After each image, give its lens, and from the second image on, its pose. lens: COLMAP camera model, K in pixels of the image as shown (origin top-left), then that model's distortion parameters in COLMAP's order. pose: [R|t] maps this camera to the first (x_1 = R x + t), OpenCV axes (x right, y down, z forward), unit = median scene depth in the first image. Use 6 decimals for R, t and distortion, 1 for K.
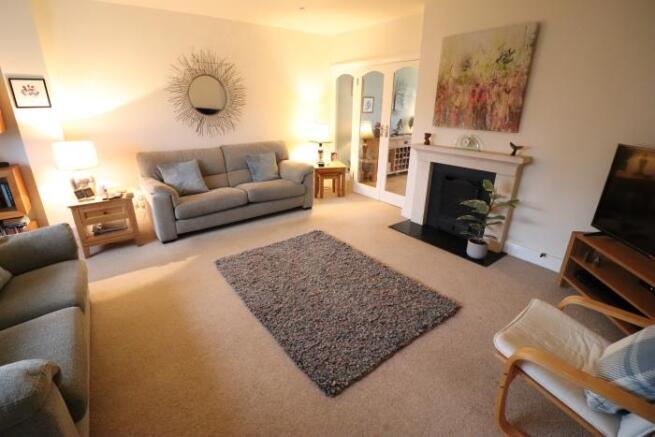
lens RADIAL K [[304.7, 0, 326.1], [0, 304.7, 216.8], [0, 0, 1]] dist [-0.009683, -0.003936]
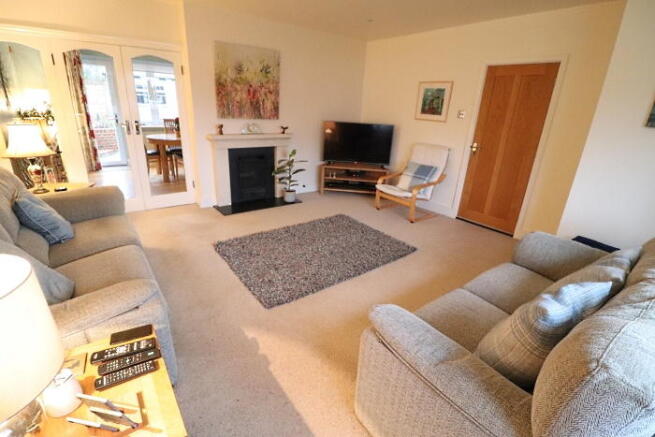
lens RADIAL K [[304.7, 0, 325.3], [0, 304.7, 217.8], [0, 0, 1]] dist [-0.009683, -0.003936]
pose [[-0.010339, -0.350626, 0.936459, -0.961716], [0.306122, 0.890434, 0.336773, -0.254950], [-0.951936, 0.290152, 0.098128, 0.693627]]
